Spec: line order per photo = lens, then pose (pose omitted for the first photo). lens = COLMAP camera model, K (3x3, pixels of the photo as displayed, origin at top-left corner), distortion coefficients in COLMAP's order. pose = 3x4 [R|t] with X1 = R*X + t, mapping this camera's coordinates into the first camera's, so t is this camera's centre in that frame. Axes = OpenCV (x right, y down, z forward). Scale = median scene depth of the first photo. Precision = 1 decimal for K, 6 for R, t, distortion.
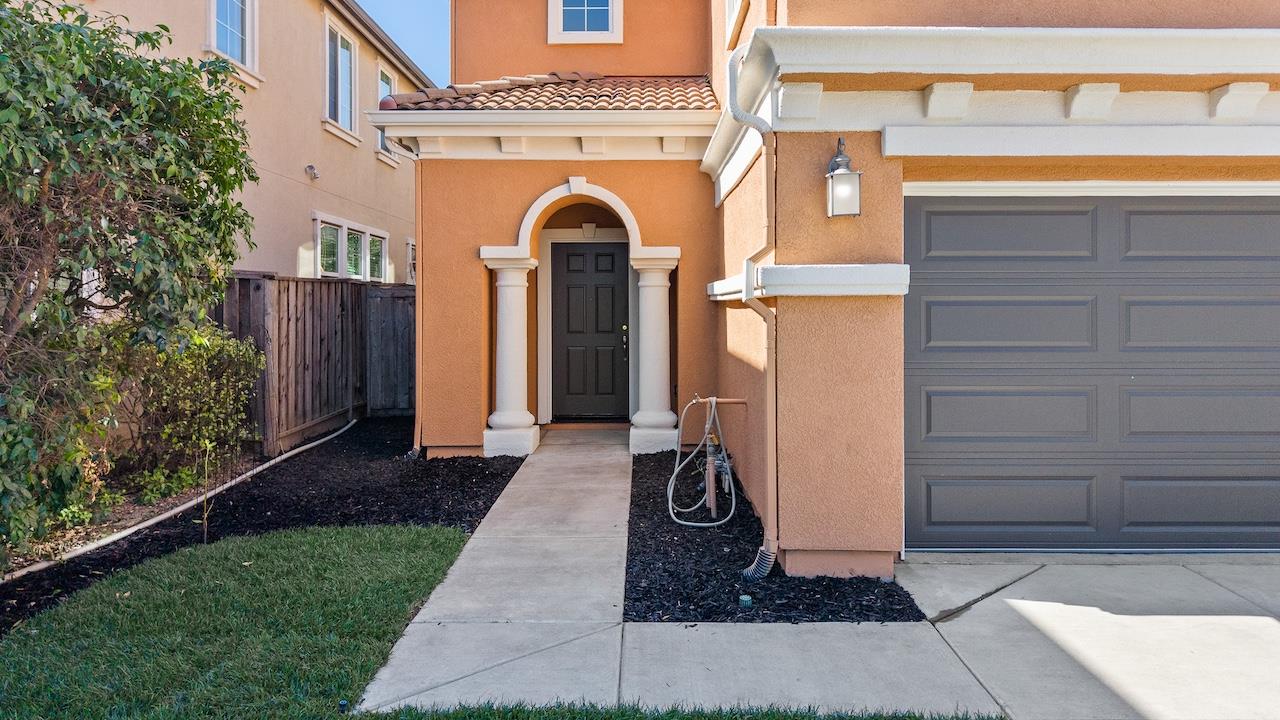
lens RADIAL K [[870.8, 0, 646.0], [0, 870.8, 308.8], [0, 0, 1]] dist [0.029219, -0.028518]
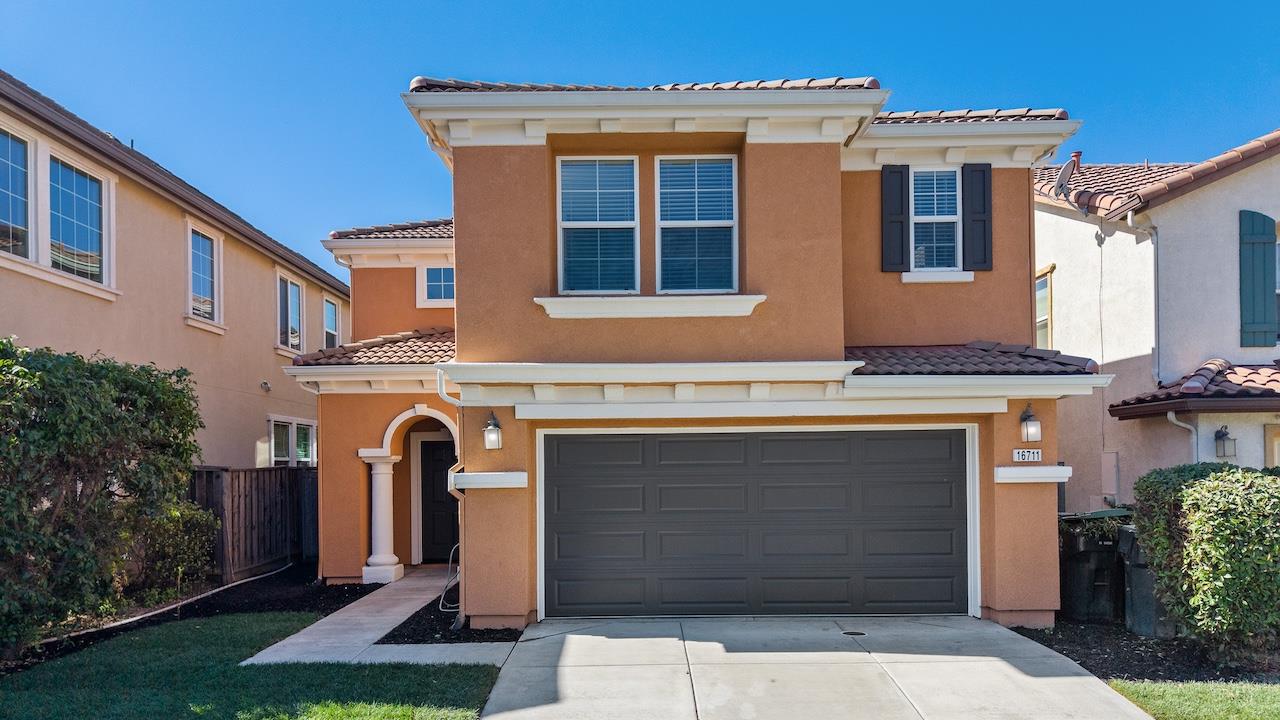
lens RADIAL K [[870.8, 0, 646.2], [0, 870.8, 463.0], [0, 0, 1]] dist [0.029219, -0.028518]
pose [[0.999939, -0.010922, -0.001733, 0.335494], [0.010913, 0.999926, -0.005314, -0.033248], [0.001791, 0.005294, 0.999984, -0.580902]]
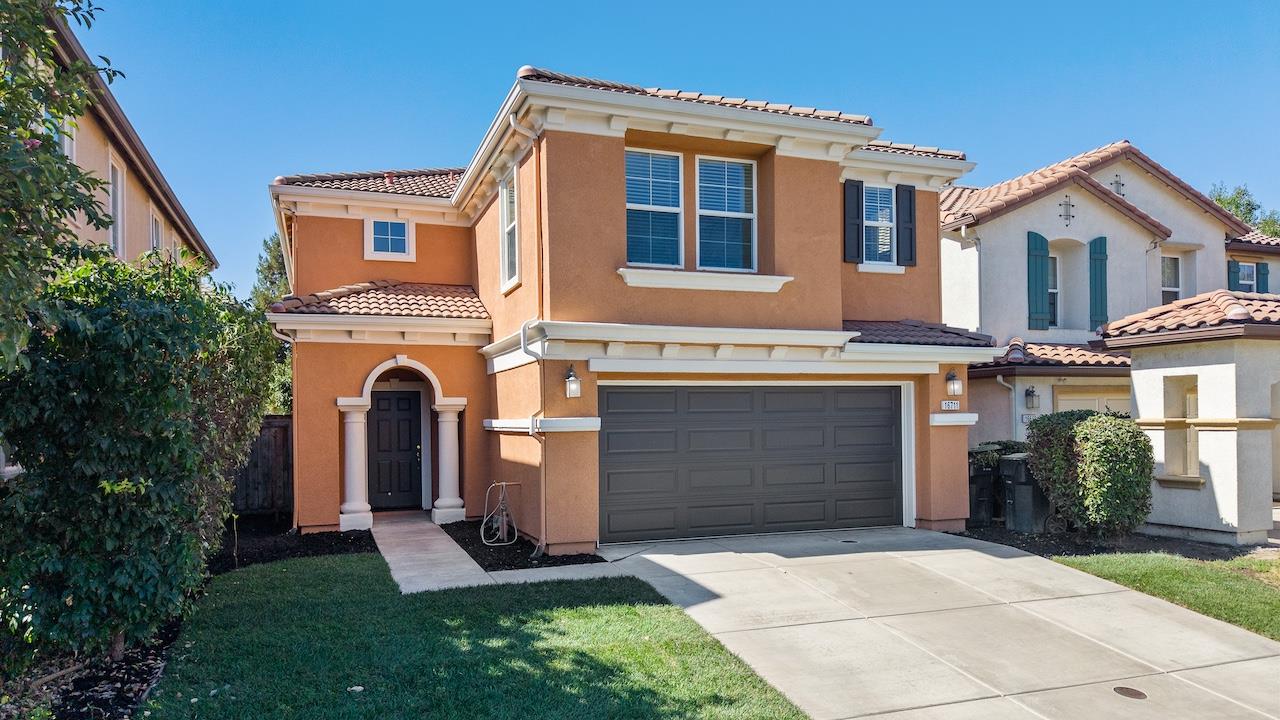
lens RADIAL K [[870.8, 0, 652.3], [0, 870.8, 418.7], [0, 0, 1]] dist [0.029219, -0.028518]
pose [[0.934063, -0.010849, 0.356943, -0.228428], [0.012772, 0.999914, -0.003031, -0.021904], [-0.356879, 0.007390, 0.934121, -0.700383]]
